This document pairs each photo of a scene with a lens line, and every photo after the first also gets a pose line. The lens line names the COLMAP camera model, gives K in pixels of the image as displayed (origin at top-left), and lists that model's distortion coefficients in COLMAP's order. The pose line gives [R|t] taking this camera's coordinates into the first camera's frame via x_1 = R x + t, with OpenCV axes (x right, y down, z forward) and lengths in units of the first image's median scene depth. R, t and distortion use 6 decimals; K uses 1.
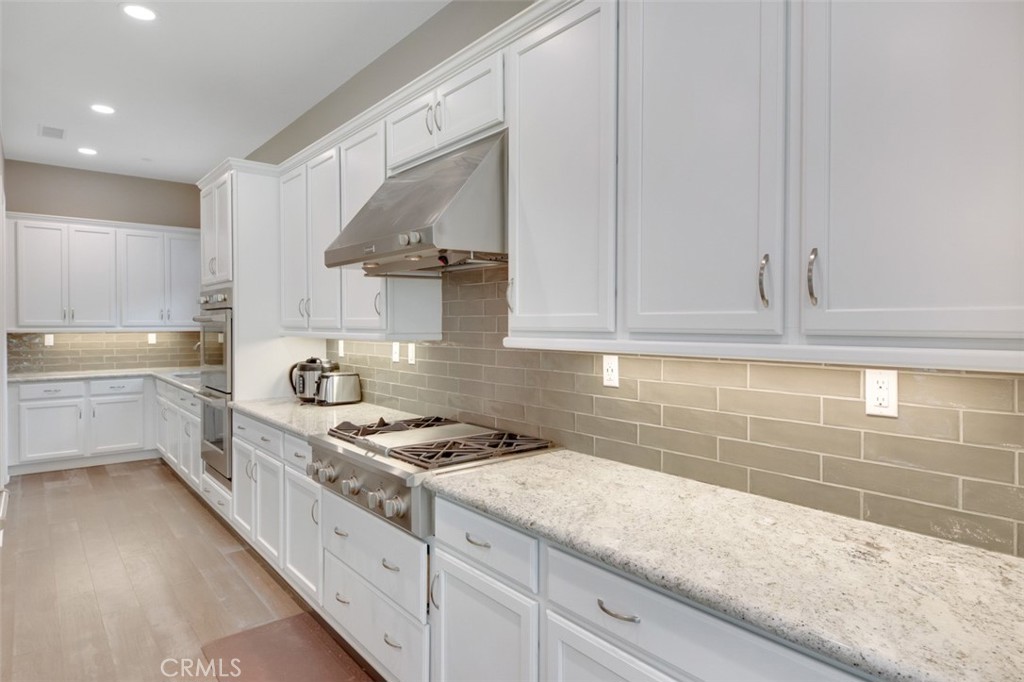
lens RADIAL K [[583.9, 0, 517.0], [0, 583.9, 332.3], [0, 0, 1]] dist [0.004339, -0.000163]
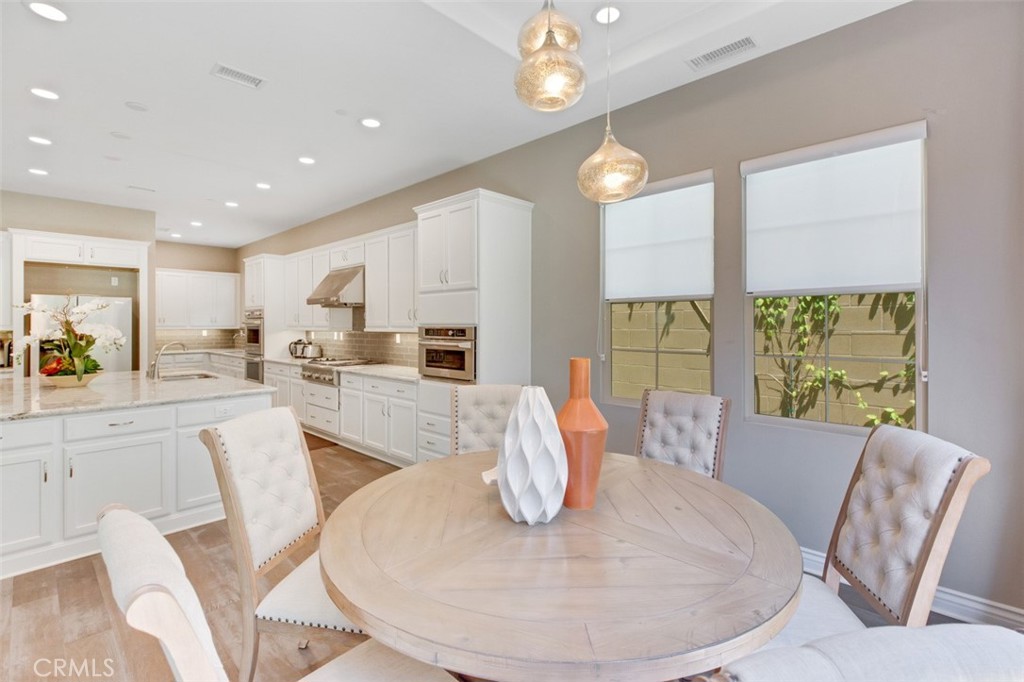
lens RADIAL K [[466.0, 0, 510.2], [0, 466.0, 323.0], [0, 0, 1]] dist [-0.000426, -0.001433]
pose [[0.994208, -0.003673, 0.107408, 0.446876], [0.005396, 0.999861, -0.015755, 0.020750], [-0.107335, 0.016243, 0.994090, -1.473889]]
